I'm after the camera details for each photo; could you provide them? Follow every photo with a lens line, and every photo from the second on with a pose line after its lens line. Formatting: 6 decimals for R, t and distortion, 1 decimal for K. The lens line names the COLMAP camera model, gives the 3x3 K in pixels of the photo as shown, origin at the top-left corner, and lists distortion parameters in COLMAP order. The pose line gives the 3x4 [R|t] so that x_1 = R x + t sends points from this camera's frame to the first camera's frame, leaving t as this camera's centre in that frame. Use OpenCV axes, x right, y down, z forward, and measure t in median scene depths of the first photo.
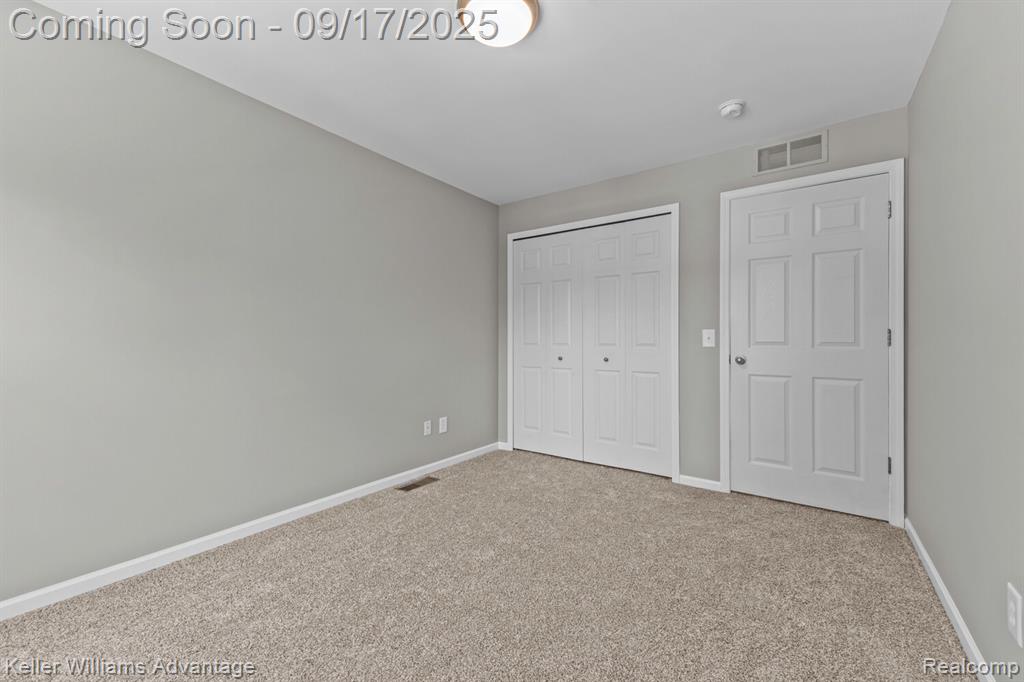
lens RADIAL K [[406.7, 0, 508.8], [0, 406.7, 338.4], [0, 0, 1]] dist [0.014520, -0.003675]
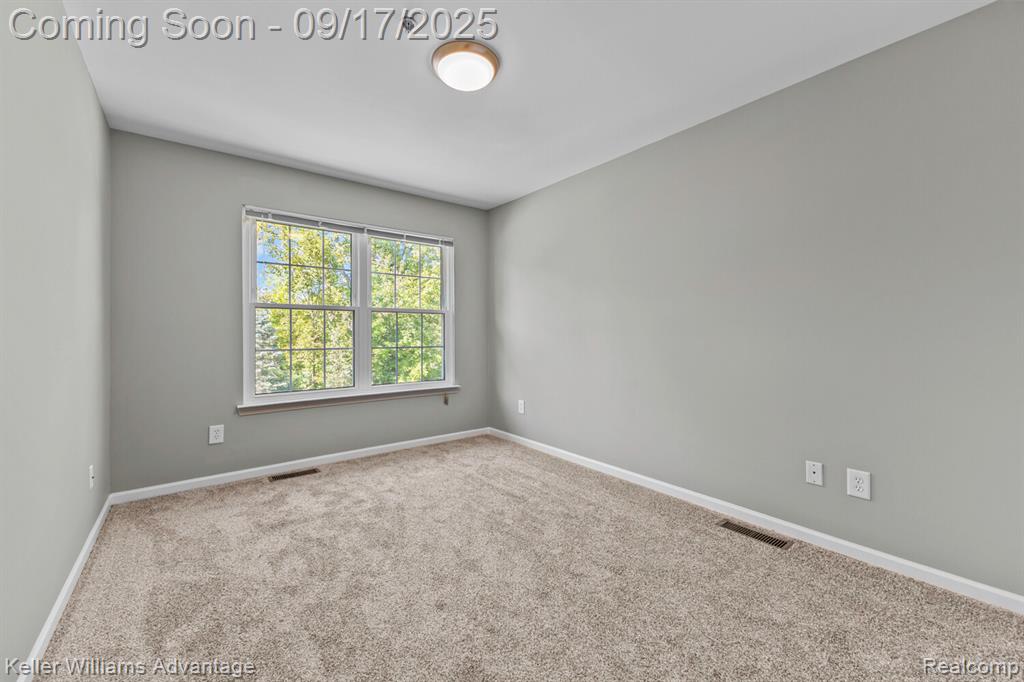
lens RADIAL K [[406.7, 0, 508.8], [0, 406.7, 338.4], [0, 0, 1]] dist [0.014520, -0.003675]
pose [[-0.270722, 0.009111, -0.962614, 0.586052], [0.005780, 0.999953, 0.007839, 0.004374], [0.962640, -0.003442, -0.270762, 0.781668]]
